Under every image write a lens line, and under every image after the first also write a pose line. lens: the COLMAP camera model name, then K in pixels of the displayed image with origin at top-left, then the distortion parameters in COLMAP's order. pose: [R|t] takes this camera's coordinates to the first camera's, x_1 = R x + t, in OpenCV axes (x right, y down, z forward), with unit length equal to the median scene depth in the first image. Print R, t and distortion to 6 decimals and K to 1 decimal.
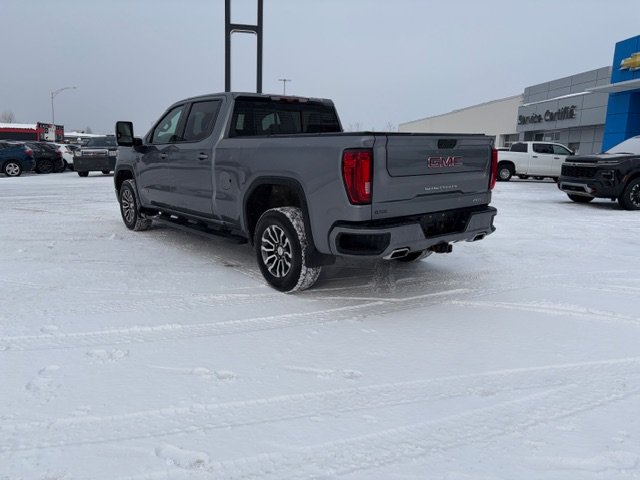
lens RADIAL K [[474.5, 0, 320.0], [0, 474.5, 240.0], [0, 0, 1]] dist [0.001469, -0.004869]
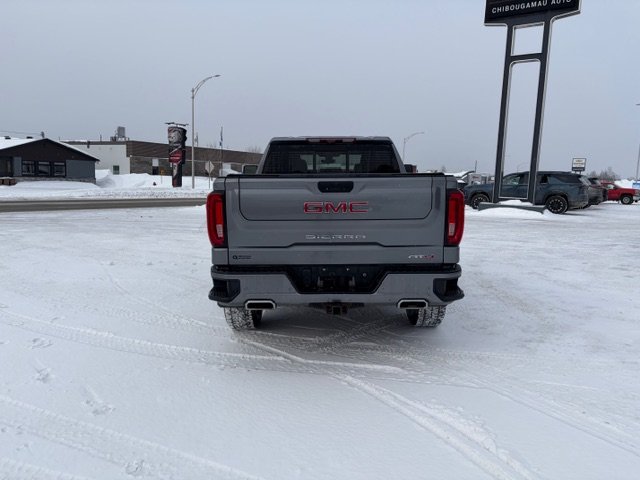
lens RADIAL K [[506.2, 0, 416.5], [0, 506.2, 240.0], [0, 0, 1]] dist [0.128184, -0.124967]
pose [[0.768726, 0.071042, -0.635621, 0.948184], [-0.124616, 0.991402, -0.039904, -0.087015], [0.627321, 0.109884, 0.770969, 0.385328]]
